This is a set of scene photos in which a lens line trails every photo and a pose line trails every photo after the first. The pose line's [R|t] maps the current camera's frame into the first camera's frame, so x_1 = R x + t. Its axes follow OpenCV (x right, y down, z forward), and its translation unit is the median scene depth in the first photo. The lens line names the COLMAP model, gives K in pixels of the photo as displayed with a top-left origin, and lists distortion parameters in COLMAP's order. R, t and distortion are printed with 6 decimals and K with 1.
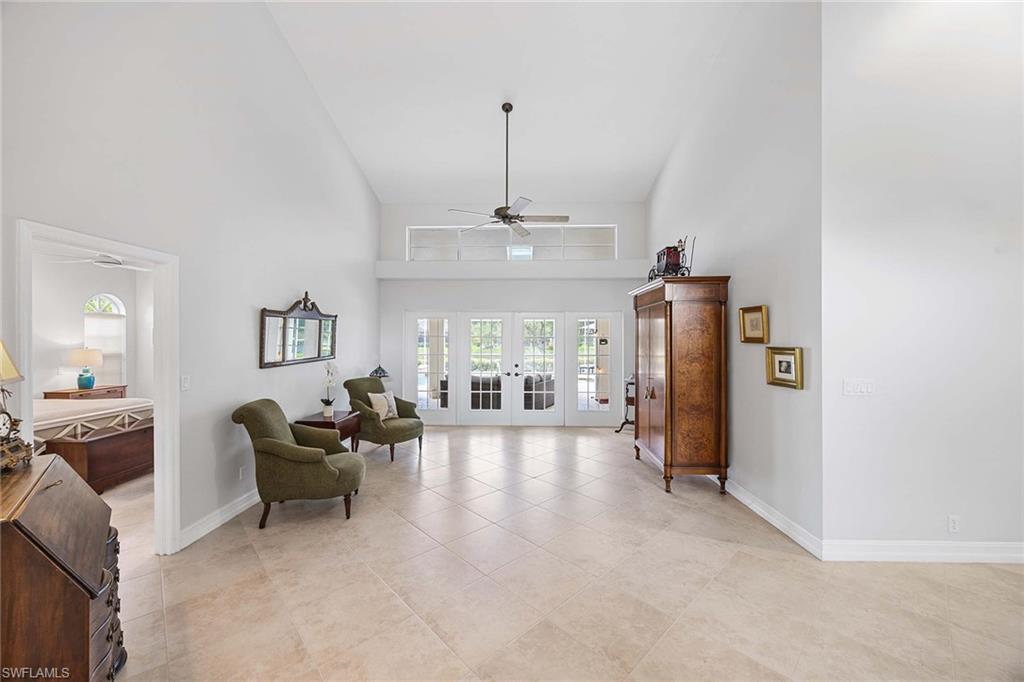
lens RADIAL K [[391.0, 0, 511.9], [0, 391.0, 338.0], [0, 0, 1]] dist [-0.001601, 0.001128]
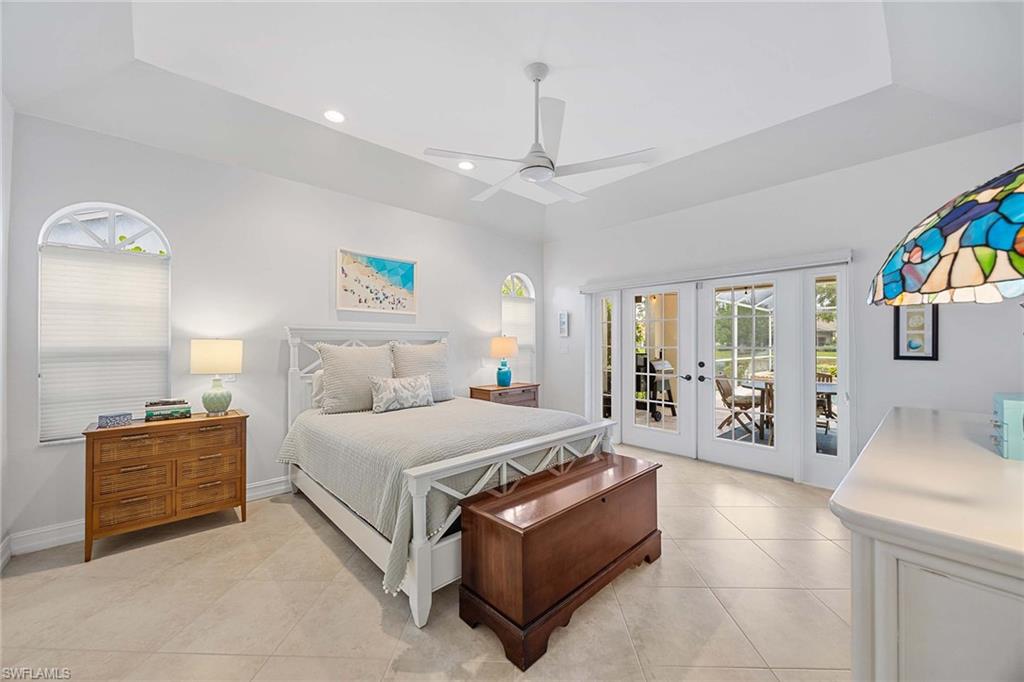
lens RADIAL K [[391.0, 0, 511.2], [0, 391.0, 338.5], [0, 0, 1]] dist [-0.001601, 0.001128]
pose [[0.704853, 0.000337, -0.709353, -0.545405], [-0.000937, 0.999999, -0.000455, 0.033641], [0.709353, 0.000986, 0.704853, 0.474452]]
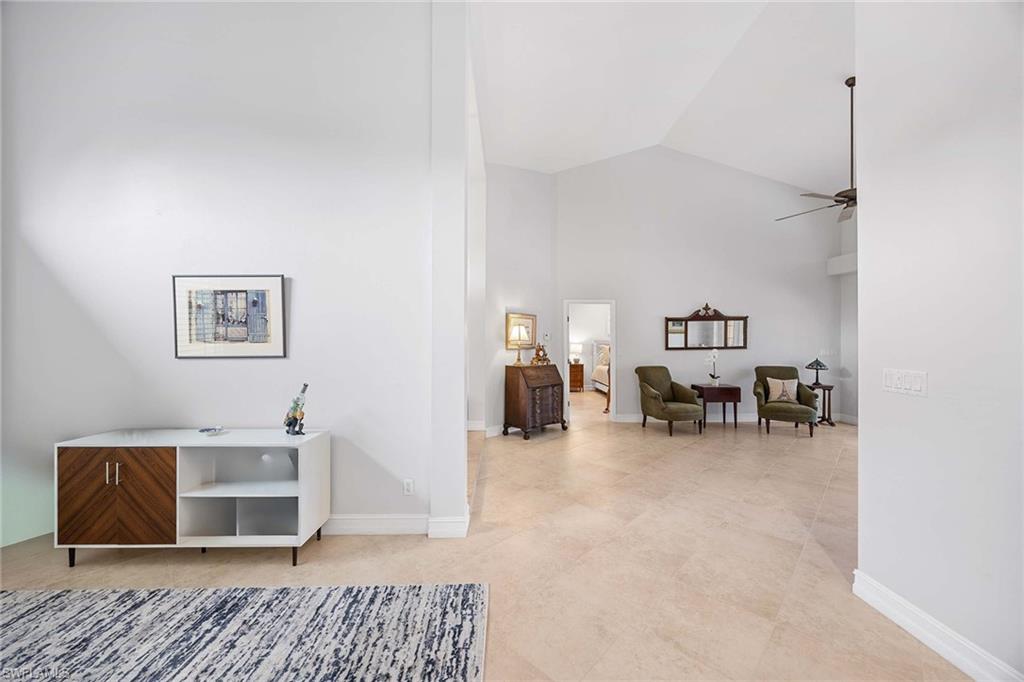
lens RADIAL K [[391.0, 0, 508.7], [0, 391.0, 344.9], [0, 0, 1]] dist [-0.001601, 0.001128]
pose [[0.035944, 0.005947, -0.999336, 0.818296], [0.000758, 0.999982, 0.005978, 0.028738], [0.999354, -0.000973, 0.035939, 0.137469]]
